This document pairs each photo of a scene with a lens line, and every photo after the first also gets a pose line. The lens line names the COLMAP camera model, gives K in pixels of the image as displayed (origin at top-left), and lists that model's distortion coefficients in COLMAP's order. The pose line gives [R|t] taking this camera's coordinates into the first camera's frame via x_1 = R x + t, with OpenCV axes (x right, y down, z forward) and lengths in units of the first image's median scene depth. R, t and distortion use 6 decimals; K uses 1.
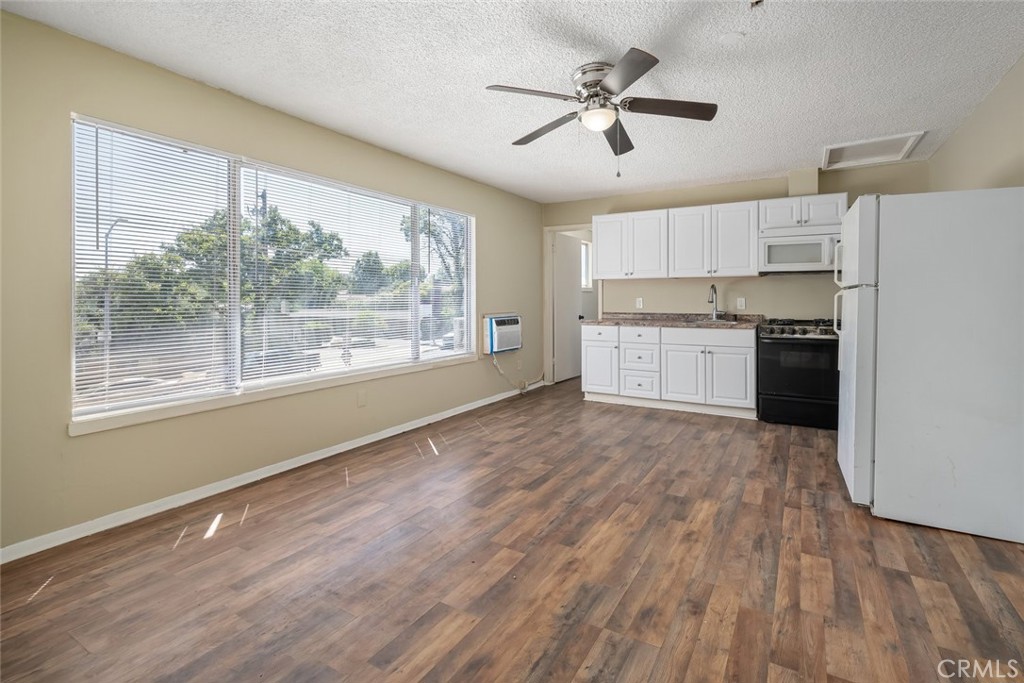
lens RADIAL K [[476.5, 0, 539.9], [0, 476.5, 300.0], [0, 0, 1]] dist [0.000908, 0.000155]
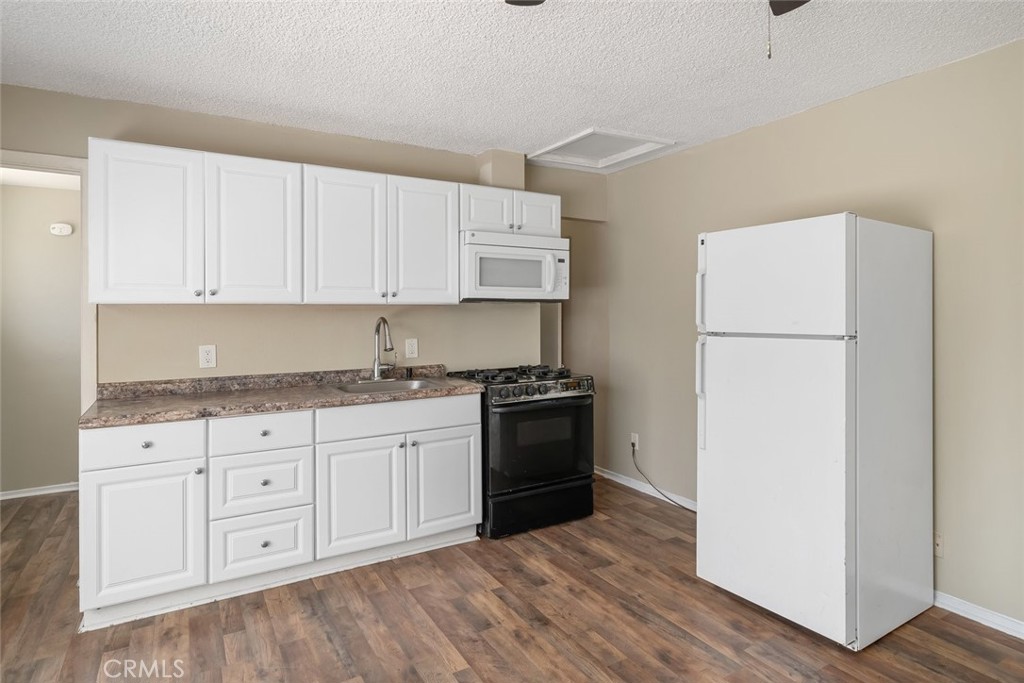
lens RADIAL K [[590.4, 0, 546.2], [0, 590.4, 310.7], [0, 0, 1]] dist [0.001755, 0.000684]
pose [[0.452191, -0.001953, 0.891919, -0.262493], [0.008357, 0.999963, -0.002047, -0.059017], [-0.891882, 0.008379, 0.452191, 0.814777]]
